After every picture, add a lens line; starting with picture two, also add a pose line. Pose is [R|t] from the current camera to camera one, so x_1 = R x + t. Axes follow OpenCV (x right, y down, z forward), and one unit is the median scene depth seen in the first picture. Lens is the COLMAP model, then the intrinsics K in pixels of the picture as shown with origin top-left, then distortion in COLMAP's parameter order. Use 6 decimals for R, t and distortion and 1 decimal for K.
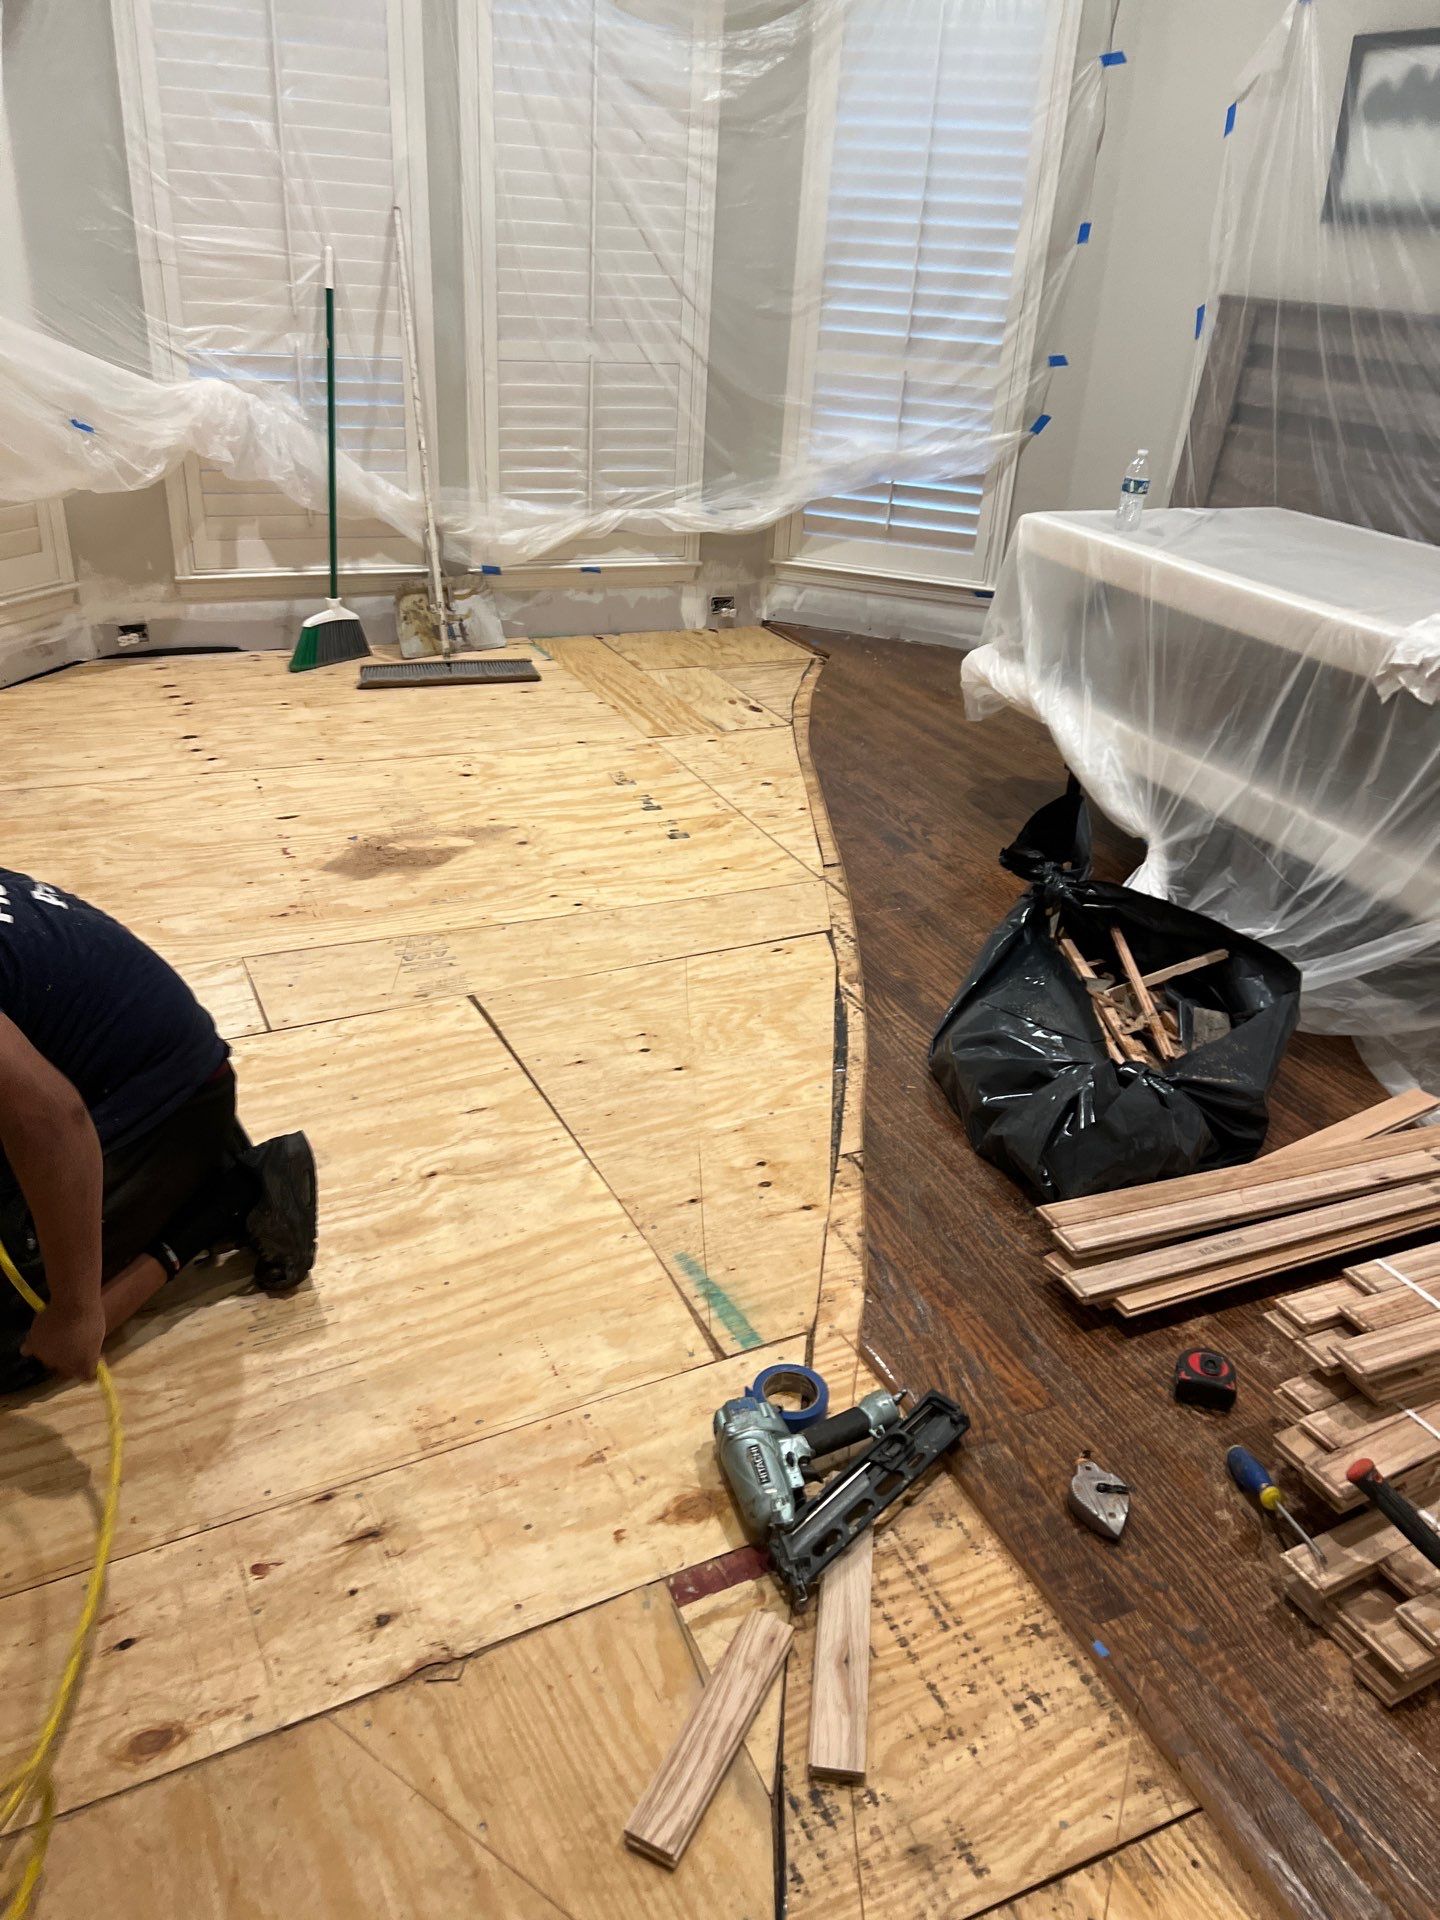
lens RADIAL K [[1433.5, 0, 732.5], [0, 1433.5, 967.8], [0, 0, 1]] dist [0.047982, -0.053864]
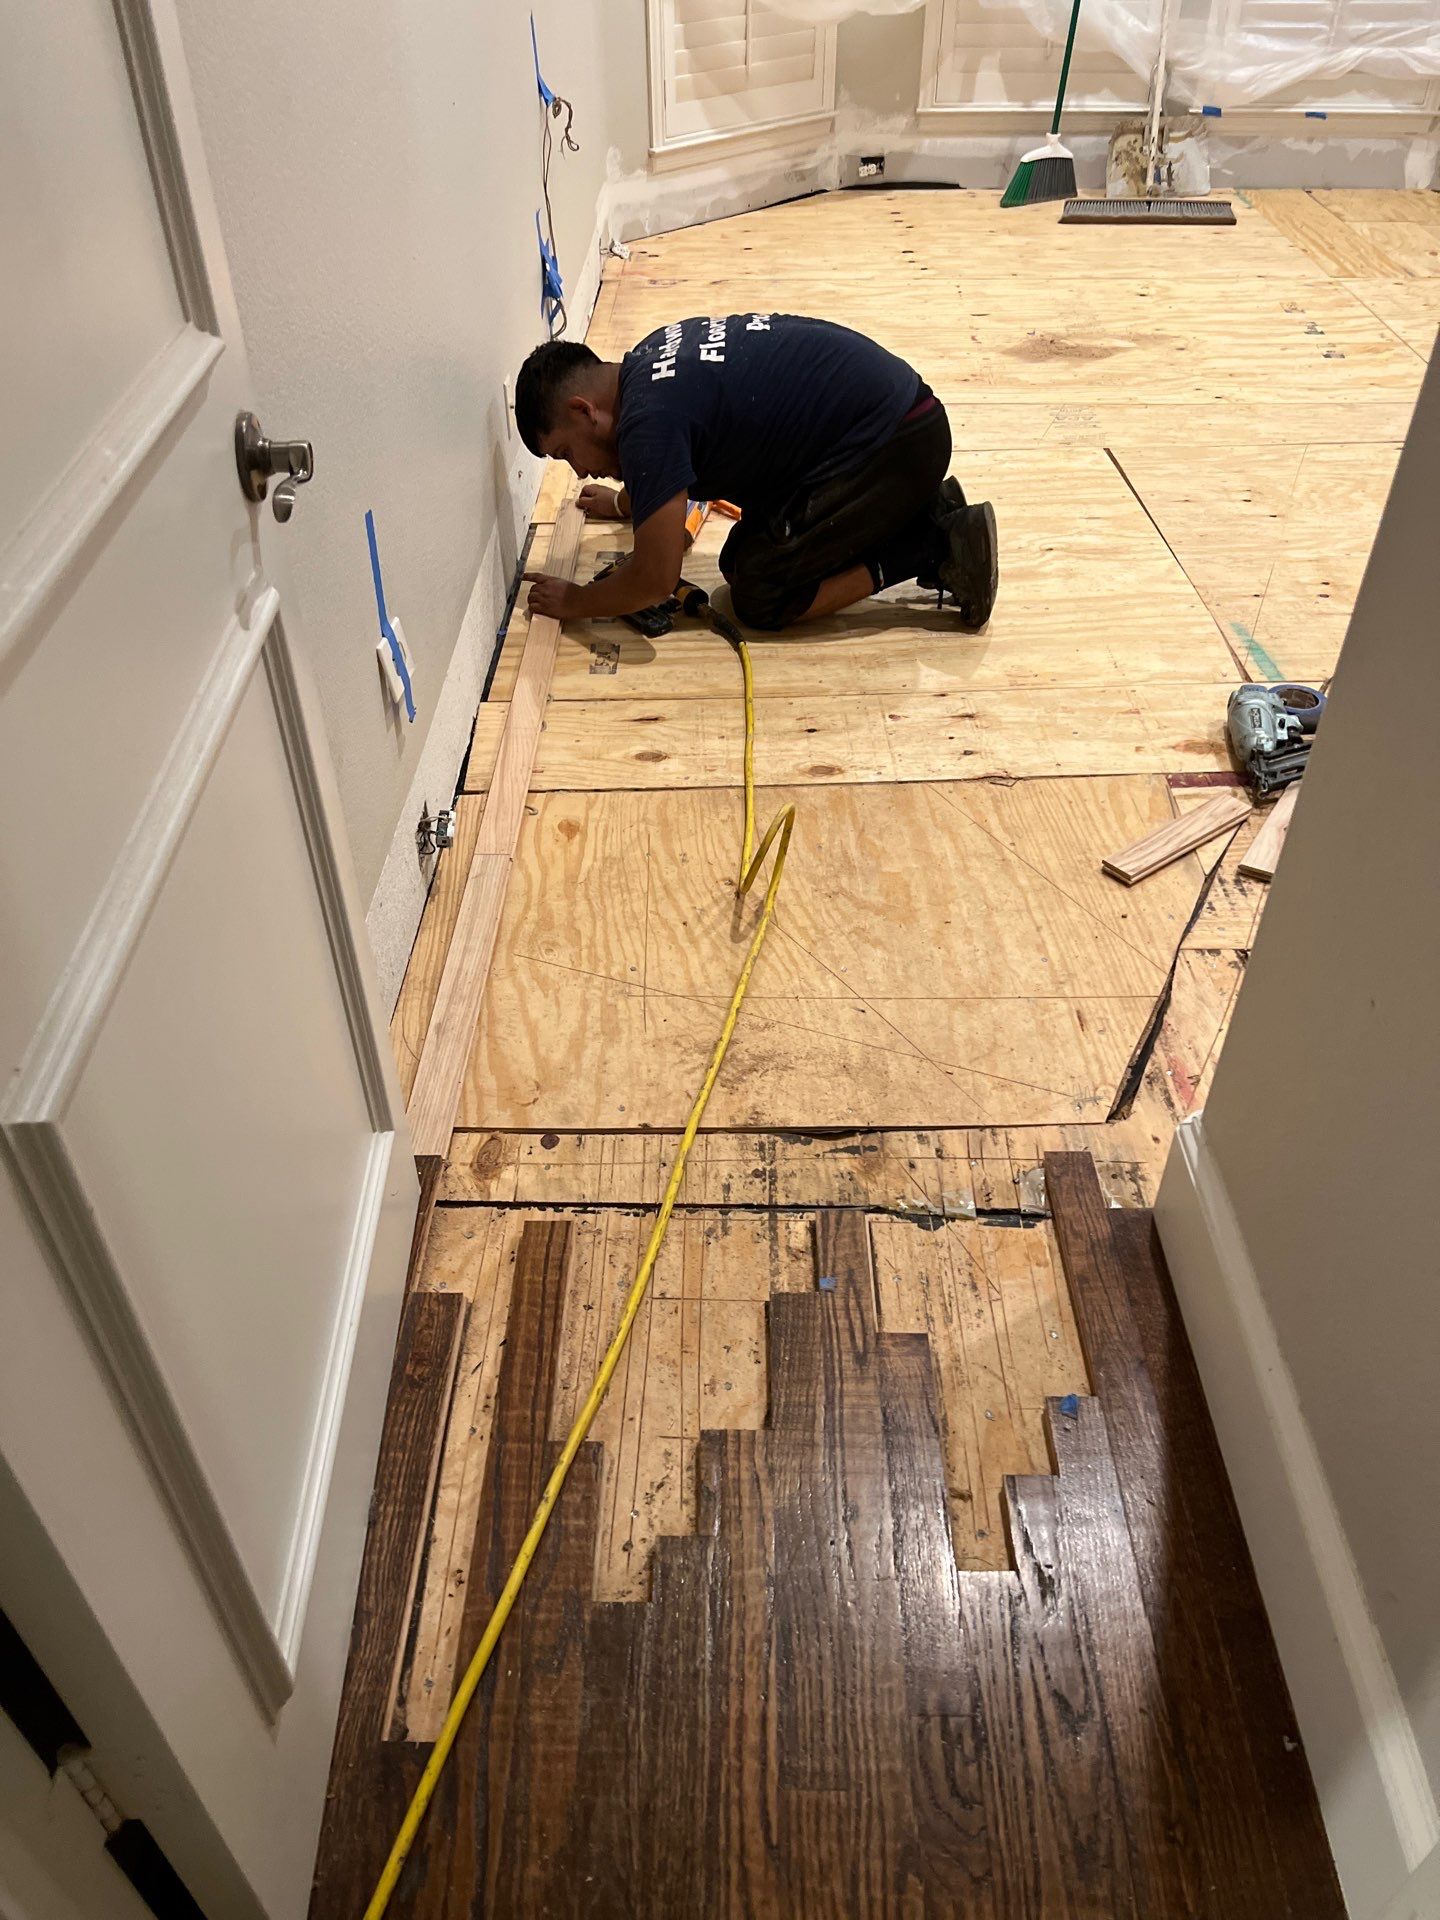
lens RADIAL K [[1433.5, 0, 714.1], [0, 1433.5, 963.3], [0, 0, 1]] dist [0.047982, -0.053864]
pose [[0.896419, 0.233521, -0.376697, 0.066247], [-0.149183, 0.959319, 0.239690, 0.167409], [0.417345, -0.158666, 0.894790, -0.236064]]
